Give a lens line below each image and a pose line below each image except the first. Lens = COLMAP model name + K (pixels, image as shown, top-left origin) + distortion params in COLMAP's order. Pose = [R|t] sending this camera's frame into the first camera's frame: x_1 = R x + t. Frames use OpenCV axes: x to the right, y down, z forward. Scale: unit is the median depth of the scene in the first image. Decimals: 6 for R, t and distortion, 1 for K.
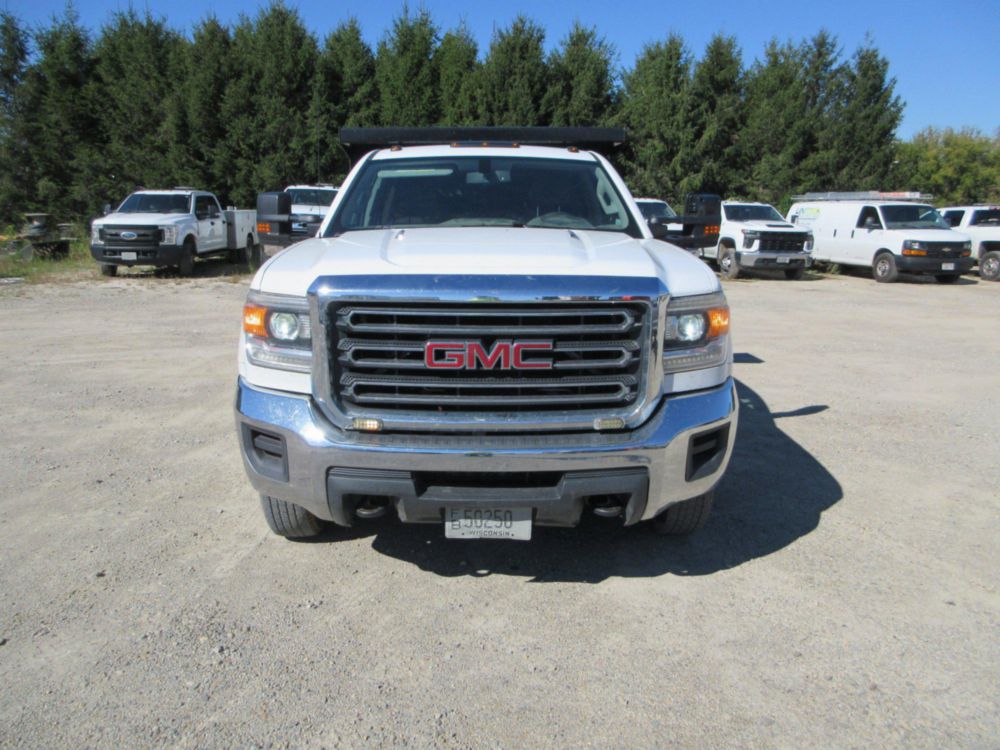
lens RADIAL K [[728.5, 0, 506.2], [0, 728.5, 377.4], [0, 0, 1]] dist [-0.016638, 0.004537]
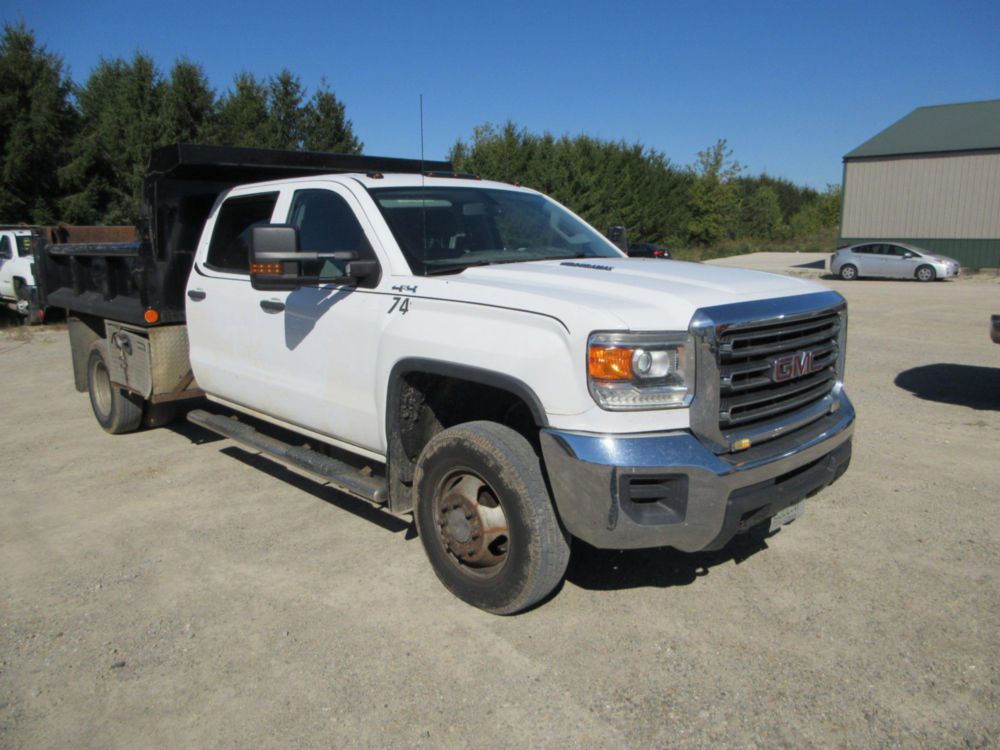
lens RADIAL K [[728.5, 0, 500.8], [0, 728.5, 375.4], [0, 0, 1]] dist [-0.016638, 0.004537]
pose [[0.740531, -0.136132, 0.658090, -0.096572], [0.162741, 0.986447, 0.020928, -0.009612], [-0.652020, 0.091600, 0.752649, 0.036274]]
